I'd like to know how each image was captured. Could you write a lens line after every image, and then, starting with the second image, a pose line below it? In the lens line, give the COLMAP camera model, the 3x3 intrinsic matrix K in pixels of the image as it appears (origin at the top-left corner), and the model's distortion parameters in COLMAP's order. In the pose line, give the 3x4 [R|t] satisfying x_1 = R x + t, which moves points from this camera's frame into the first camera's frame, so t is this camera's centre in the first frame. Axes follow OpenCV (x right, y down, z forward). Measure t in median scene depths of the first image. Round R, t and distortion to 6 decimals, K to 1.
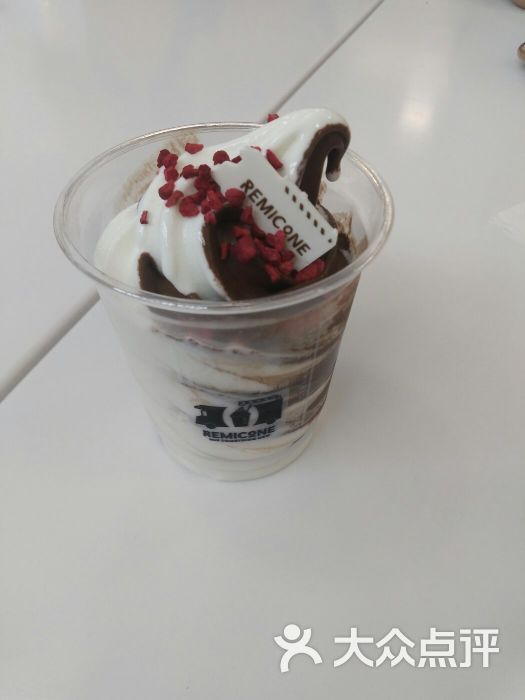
lens RADIAL K [[680.6, 0, 262.5], [0, 680.6, 350.0], [0, 0, 1]] dist [0.284102, 0.000979]
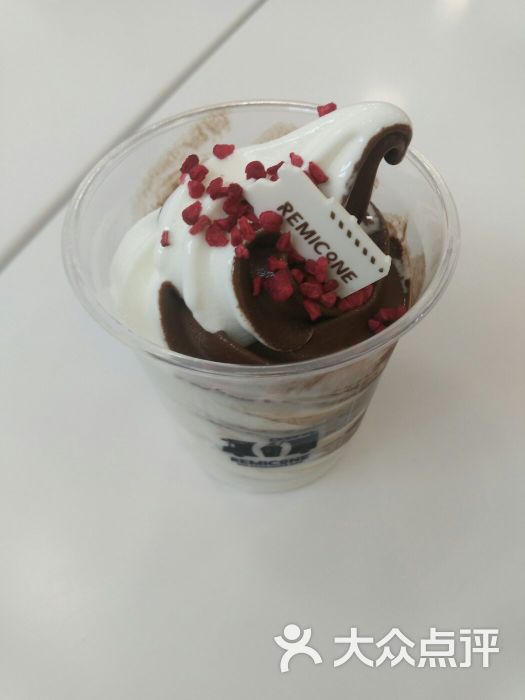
lens RADIAL K [[680.6, 0, 262.5], [0, 680.6, 350.0], [0, 0, 1]] dist [0.284102, 0.000979]
pose [[0.998799, 0.025288, -0.041963, -0.010239], [-0.018004, 0.986016, 0.165676, -0.200281], [0.045566, -0.164721, 0.985287, 0.136264]]
